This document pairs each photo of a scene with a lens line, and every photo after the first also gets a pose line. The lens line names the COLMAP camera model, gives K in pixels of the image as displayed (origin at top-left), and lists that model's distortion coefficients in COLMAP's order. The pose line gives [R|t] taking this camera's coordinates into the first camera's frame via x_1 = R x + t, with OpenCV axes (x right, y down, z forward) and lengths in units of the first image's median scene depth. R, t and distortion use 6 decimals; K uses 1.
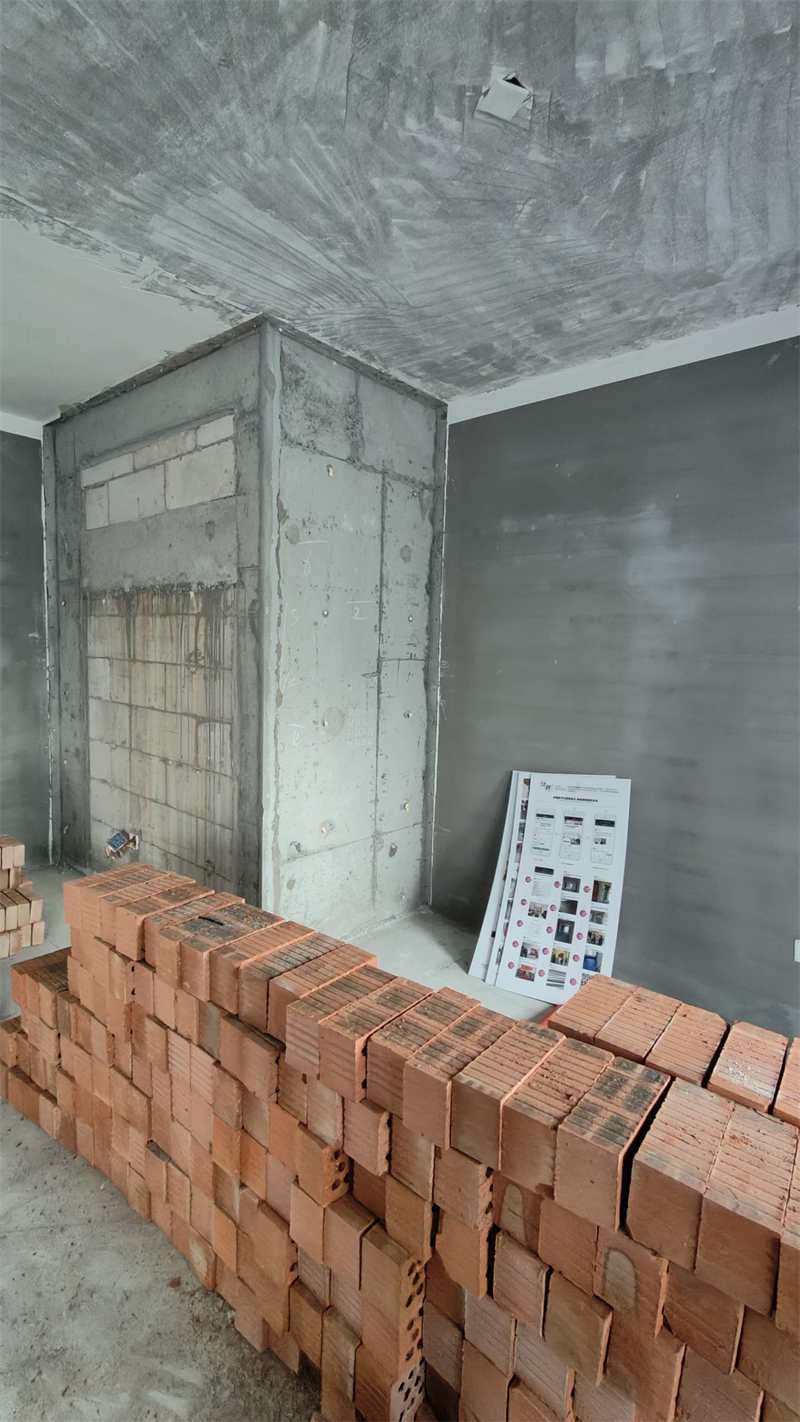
lens RADIAL K [[652.1, 0, 403.9], [0, 652.1, 708.8], [0, 0, 1]] dist [-0.001291, 0.001296]
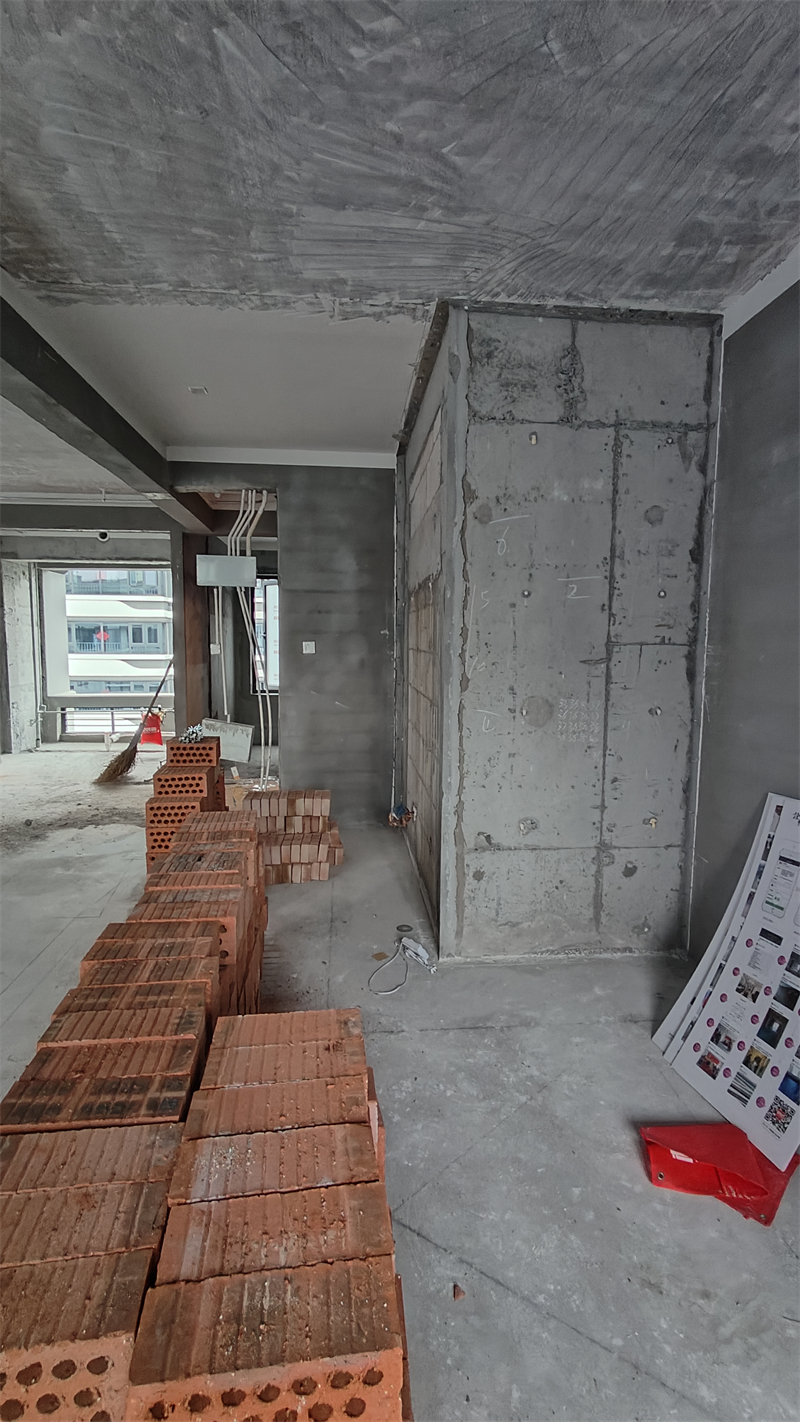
lens RADIAL K [[652.1, 0, 403.9], [0, 652.1, 708.8], [0, 0, 1]] dist [-0.001291, 0.001296]
pose [[0.721902, 0.046270, -0.690446, 0.406840], [-0.050819, 0.998613, 0.013787, 0.013559], [0.690126, 0.025135, 0.723252, 0.214587]]
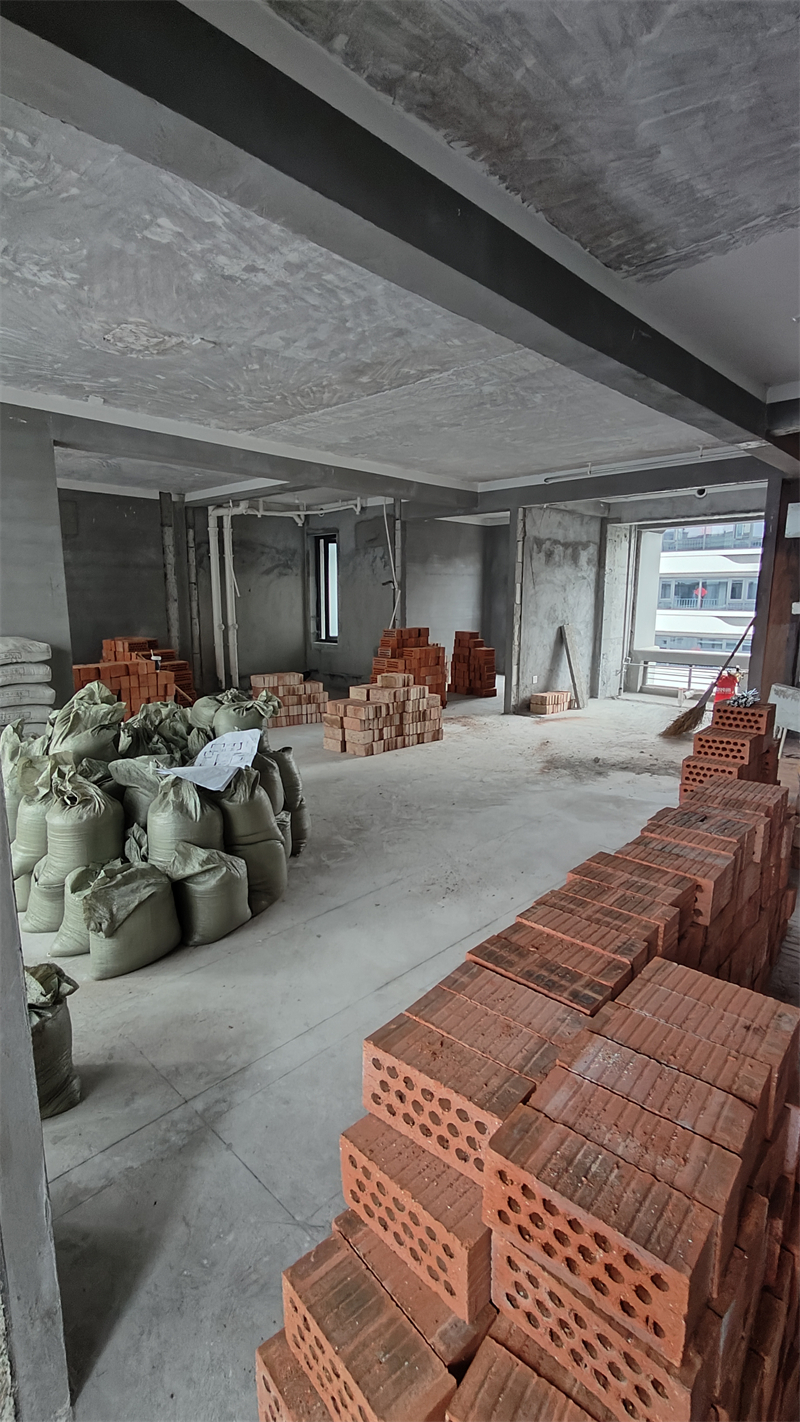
lens RADIAL K [[654.7, 0, 407.4], [0, 654.7, 706.1], [0, 0, 1]] dist [0.001308, 0.000871]
pose [[-0.043971, 0.137681, -0.989500, 0.467274], [-0.096482, 0.985243, 0.141376, 0.004522], [0.994363, 0.101685, -0.030038, 0.256867]]
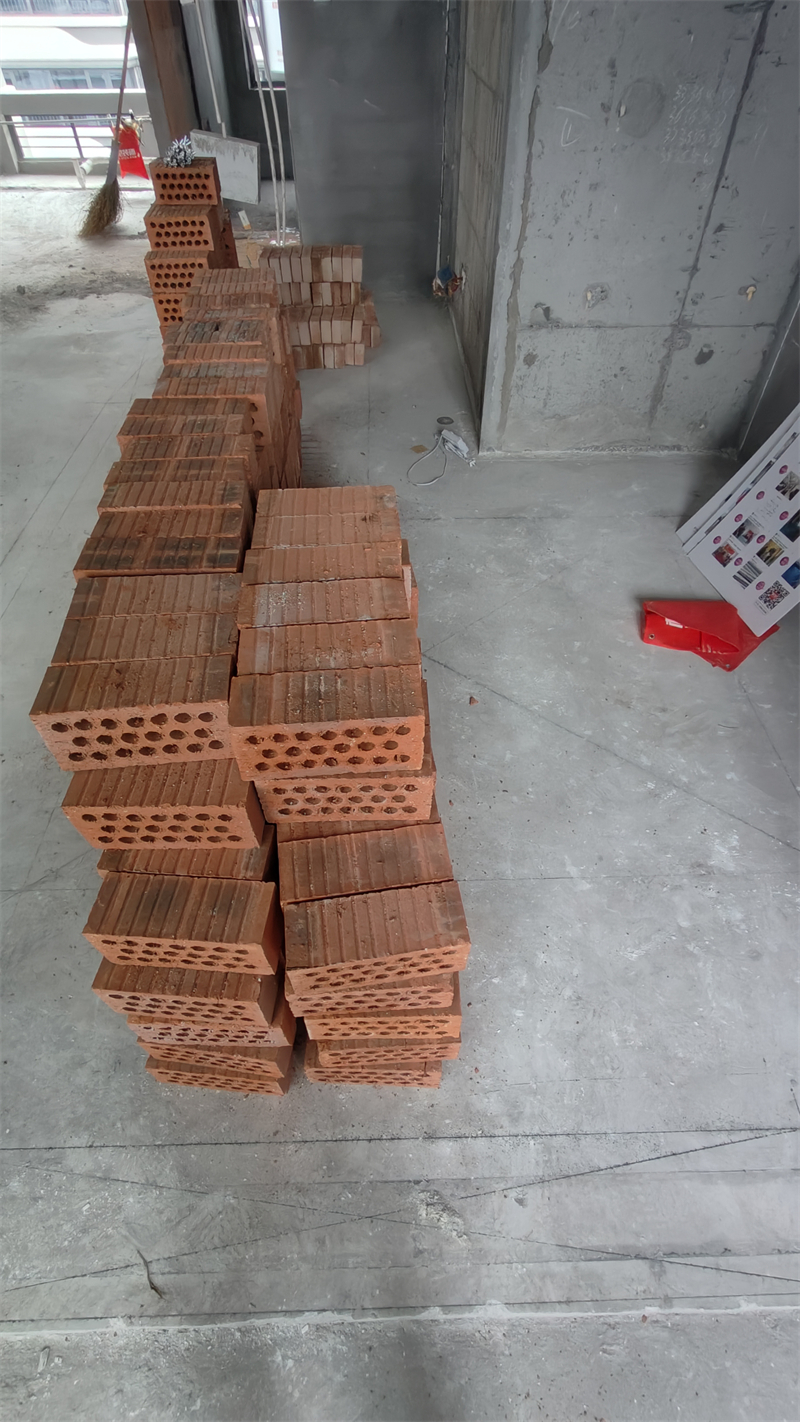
lens RADIAL K [[651.8, 0, 405.5], [0, 651.8, 716.6], [0, 0, 1]] dist [0.000103, -0.000673]
pose [[0.678936, 0.527602, -0.510570, 0.410229], [-0.048299, 0.726002, 0.685994, 0.026562], [0.732607, -0.441086, 0.518392, 0.217708]]
